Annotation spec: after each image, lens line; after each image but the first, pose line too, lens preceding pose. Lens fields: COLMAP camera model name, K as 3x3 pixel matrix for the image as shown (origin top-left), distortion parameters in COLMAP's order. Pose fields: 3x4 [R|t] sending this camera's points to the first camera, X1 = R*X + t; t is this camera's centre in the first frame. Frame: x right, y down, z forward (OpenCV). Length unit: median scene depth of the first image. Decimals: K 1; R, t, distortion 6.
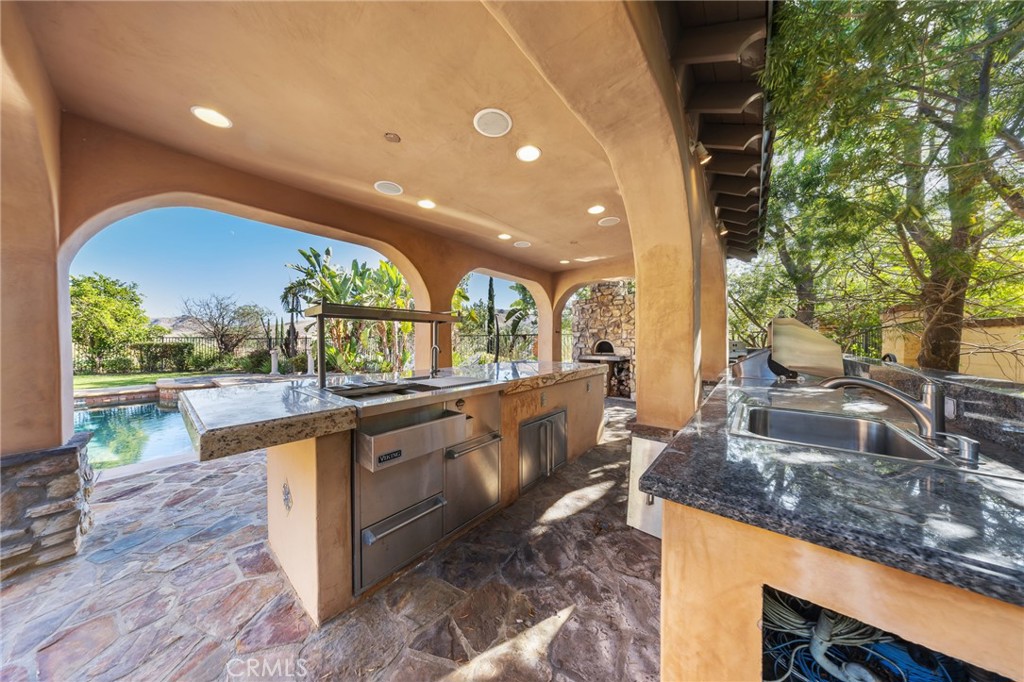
lens RADIAL K [[300.6, 0, 509.6], [0, 300.6, 339.8], [0, 0, 1]] dist [-0.004254, 0.000028]
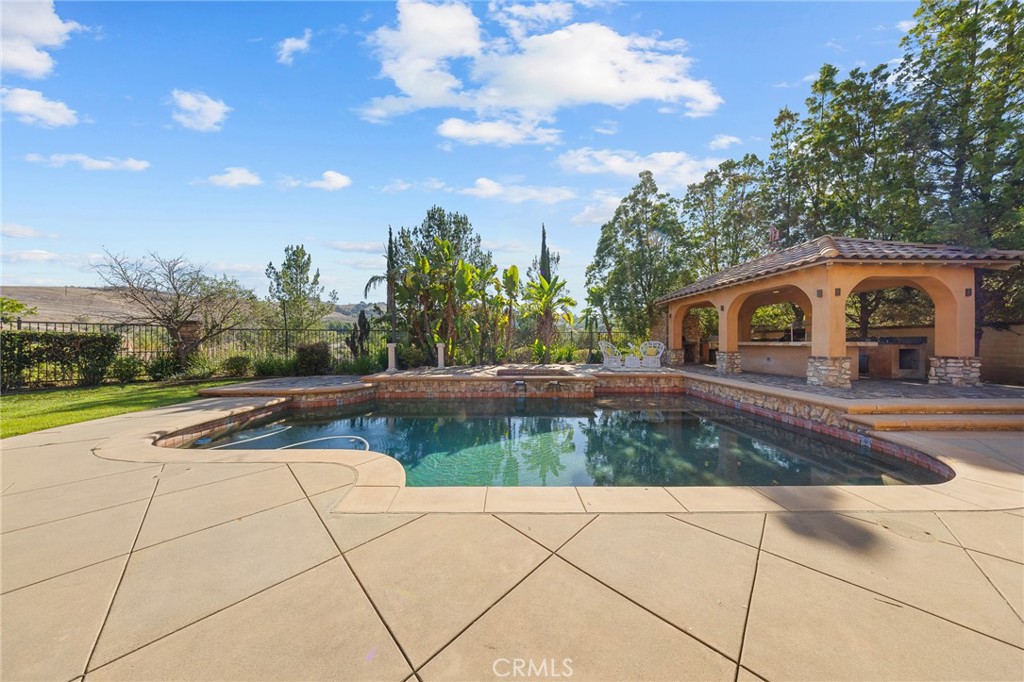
lens RADIAL K [[300.6, 0, 509.6], [0, 300.6, 339.8], [0, 0, 1]] dist [-0.004254, 0.000028]
pose [[0.766294, 0.006089, 0.642462, -3.652433], [-0.002987, 0.999978, -0.005915, 0.087558], [-0.642484, 0.002613, 0.766295, 0.378551]]
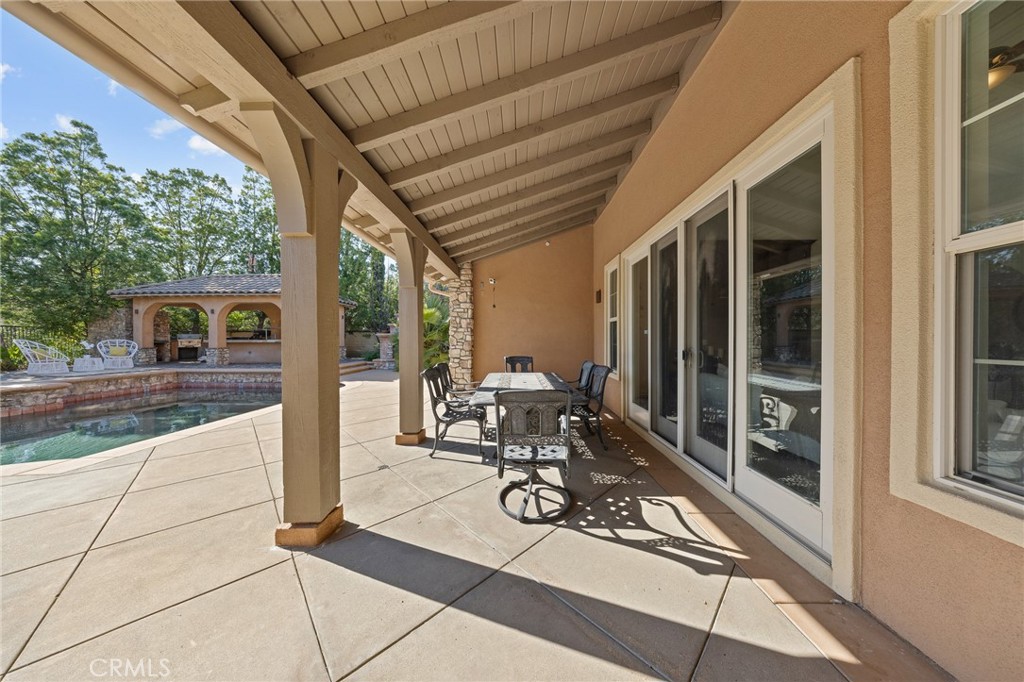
lens RADIAL K [[300.6, 0, 509.6], [0, 300.6, 339.8], [0, 0, 1]] dist [-0.004254, 0.000028]
pose [[-0.607573, 0.001230, 0.794263, -4.910009], [0.003805, 0.999992, 0.001362, 0.091026], [-0.794255, 0.003850, -0.607572, 0.634676]]
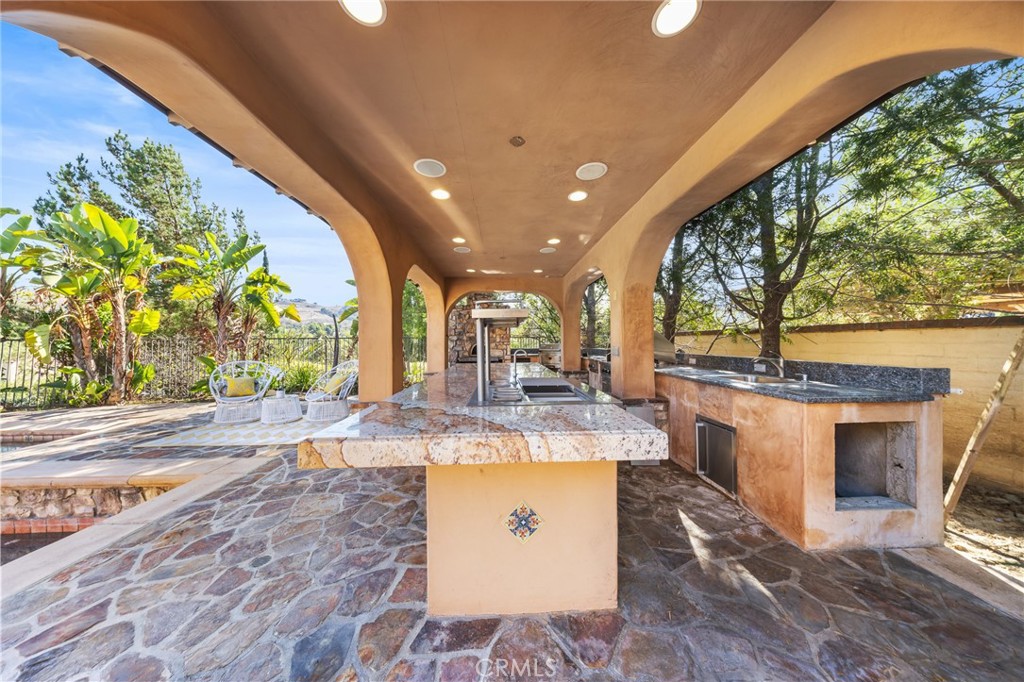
lens RADIAL K [[300.6, 0, 509.6], [0, 300.6, 339.8], [0, 0, 1]] dist [-0.004254, 0.000028]
pose [[0.740152, 0.001644, 0.672438, -0.808367], [0.005328, 0.999951, -0.008310, -0.005605], [-0.672419, 0.009733, 0.740107, 0.214882]]
